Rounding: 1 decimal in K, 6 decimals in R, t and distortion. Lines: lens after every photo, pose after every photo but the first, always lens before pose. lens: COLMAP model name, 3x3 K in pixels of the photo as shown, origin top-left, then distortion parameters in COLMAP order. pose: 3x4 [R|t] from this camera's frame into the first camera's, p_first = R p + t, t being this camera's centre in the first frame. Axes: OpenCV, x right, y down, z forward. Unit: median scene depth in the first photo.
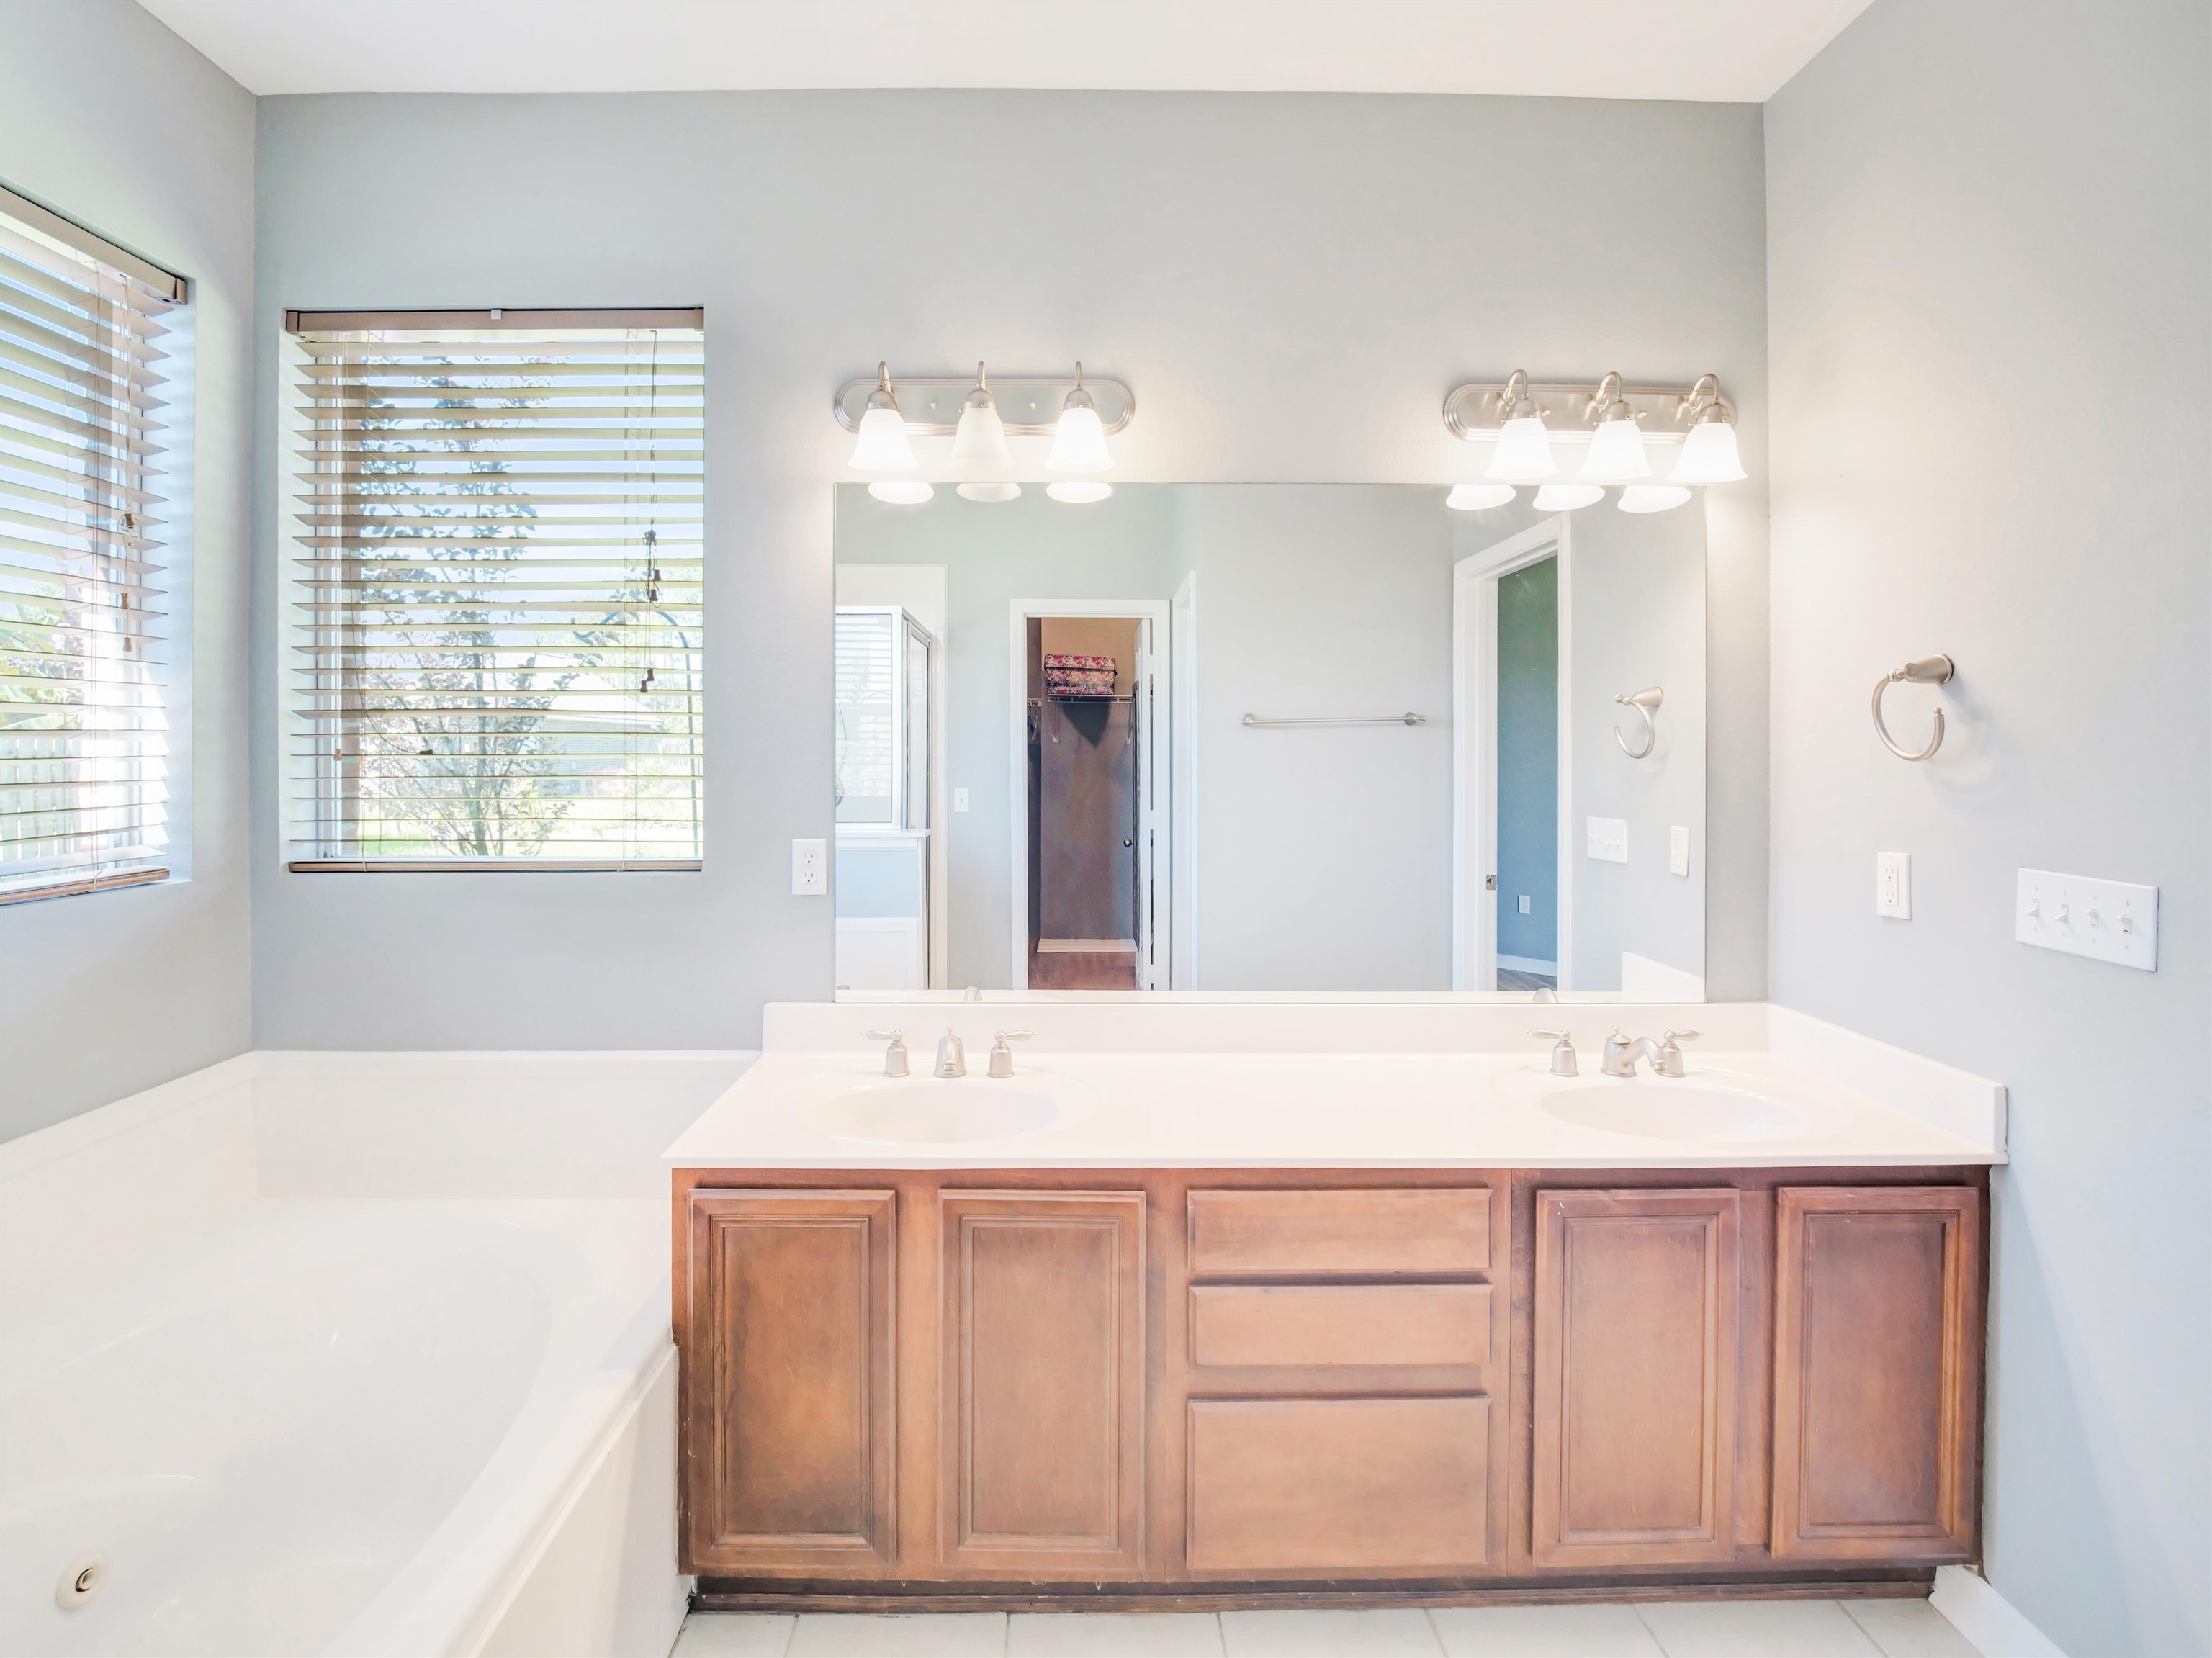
lens RADIAL K [[1029.4, 0, 1100.0], [0, 1029.4, 765.5], [0, 0, 1]] dist [-0.020569, -0.000029]
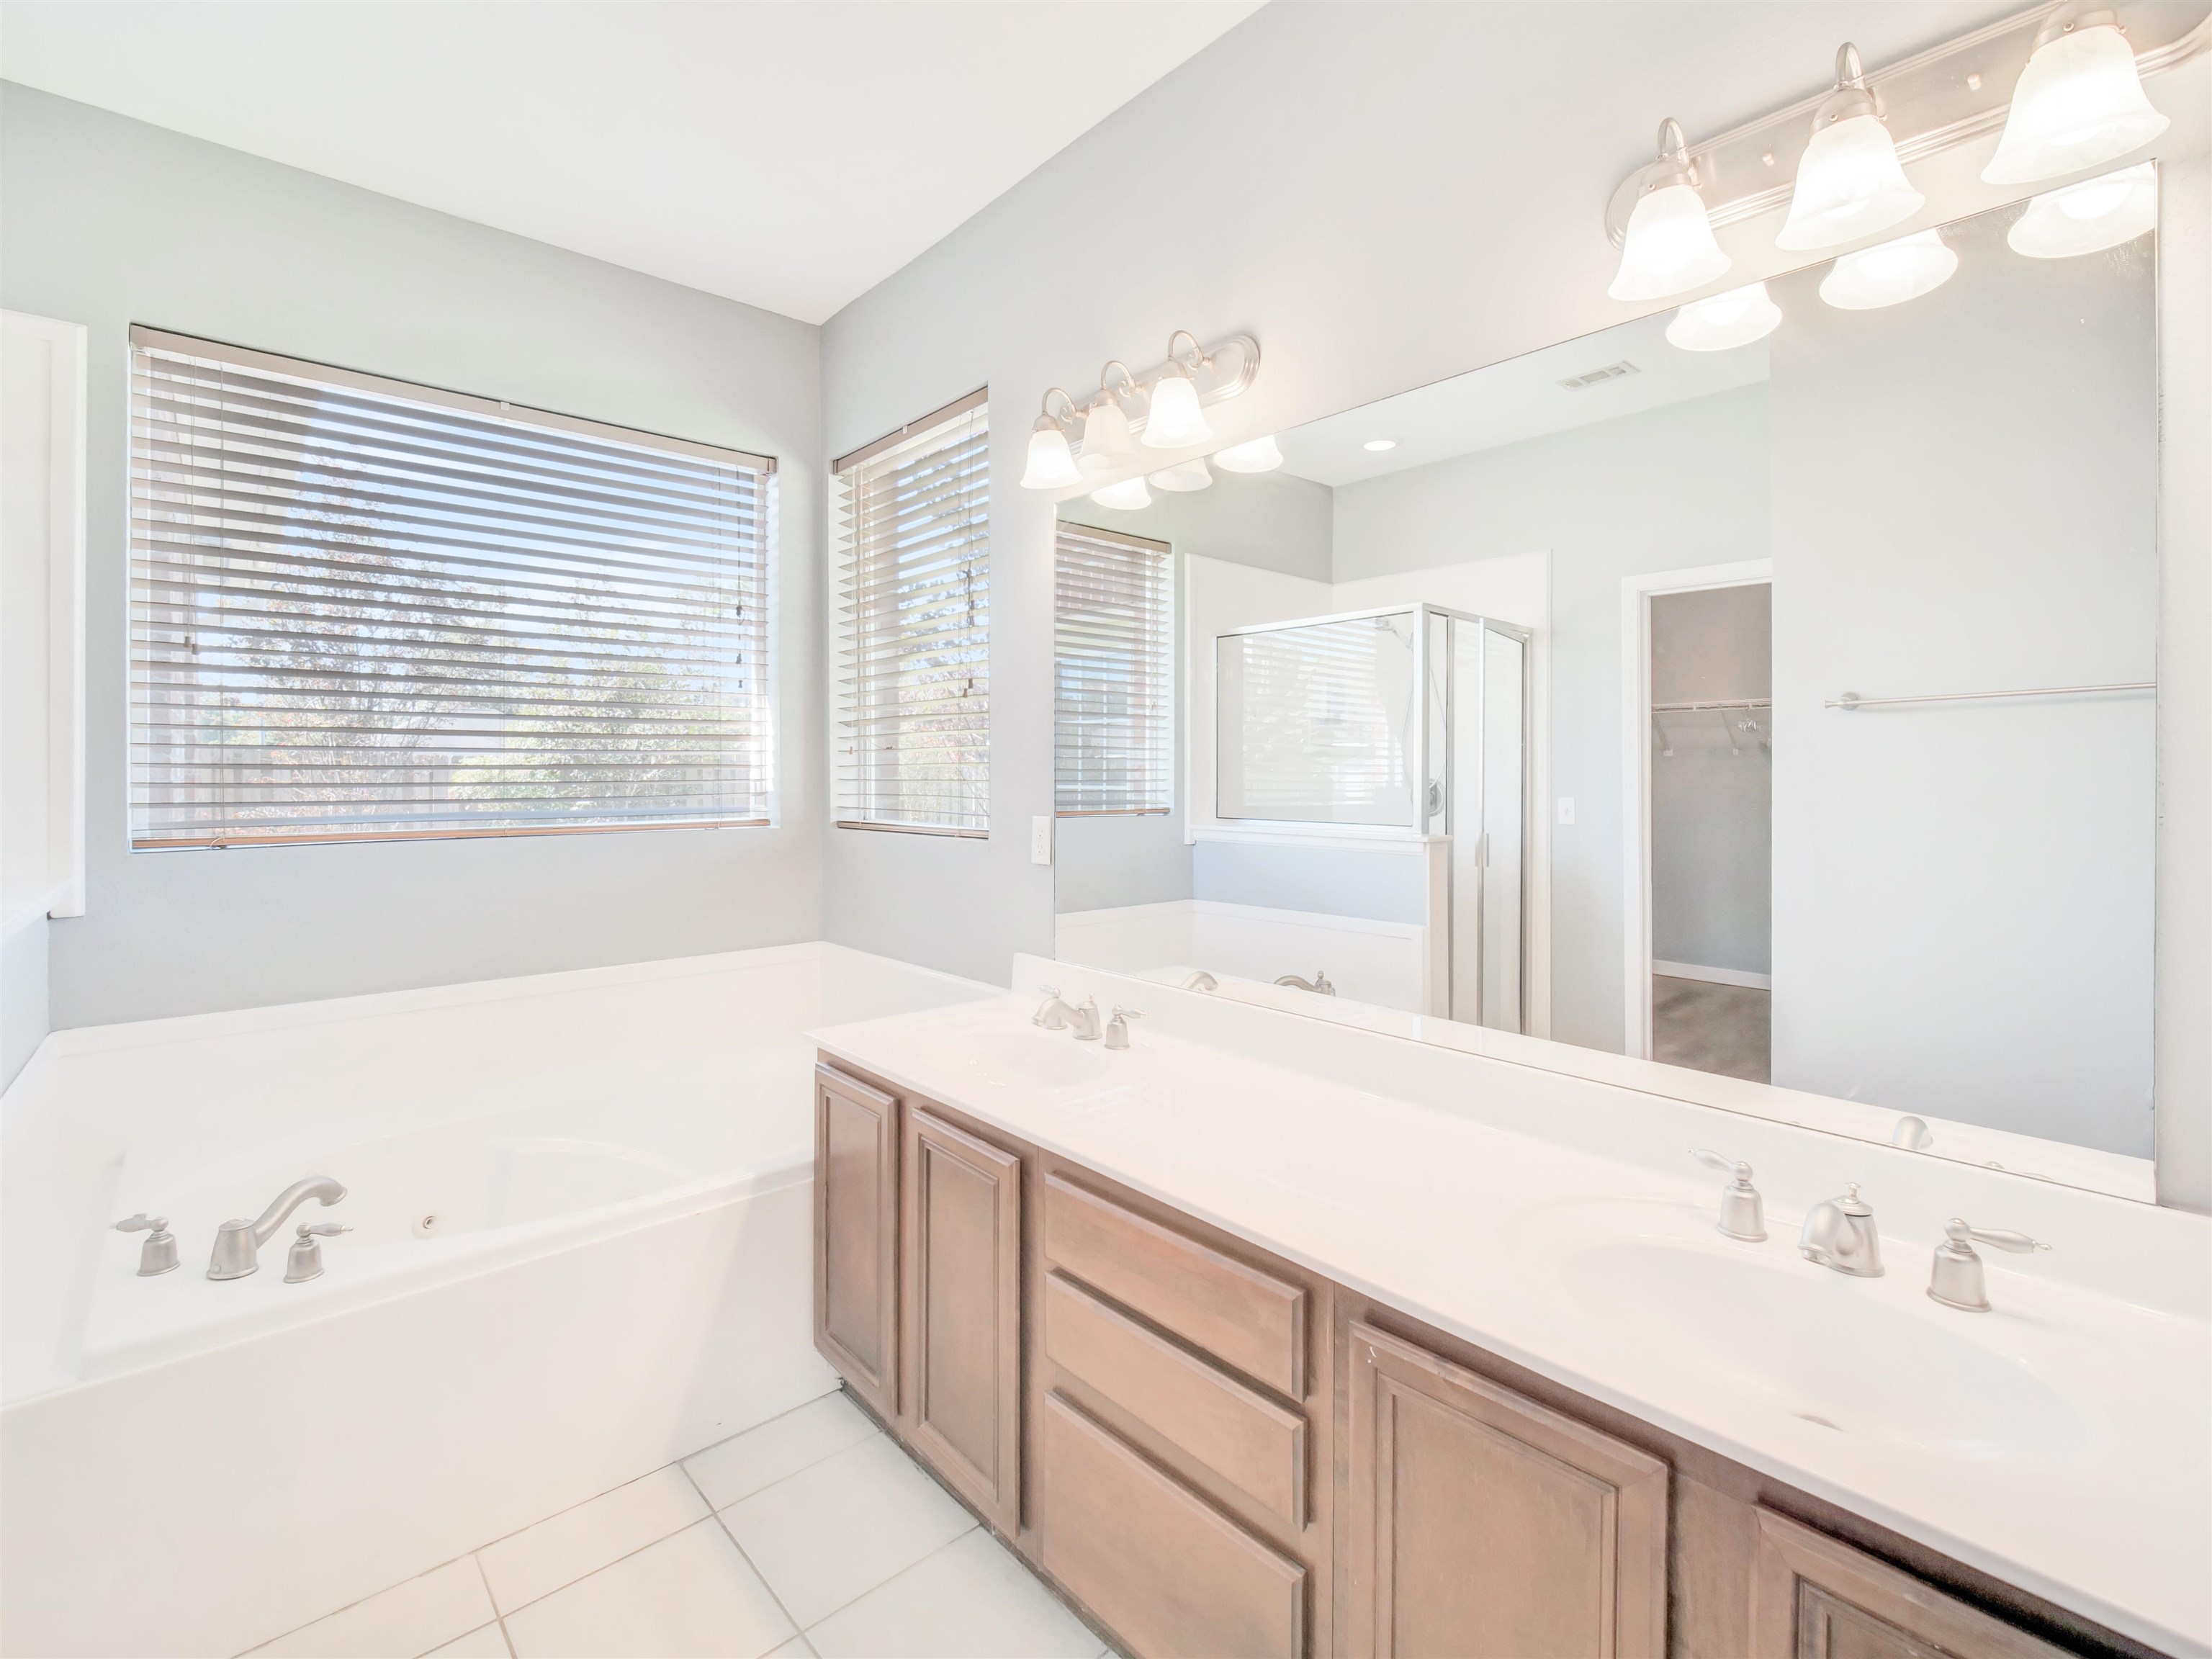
lens RADIAL K [[1008.5, 0, 1097.6], [0, 1008.5, 777.9], [0, 0, 1]] dist [-0.001941, 0.000492]
pose [[0.664007, 0.003416, -0.747719, 0.608309], [-0.010718, 0.999930, -0.004949, 0.034041], [0.747650, 0.011300, 0.663997, 0.291316]]
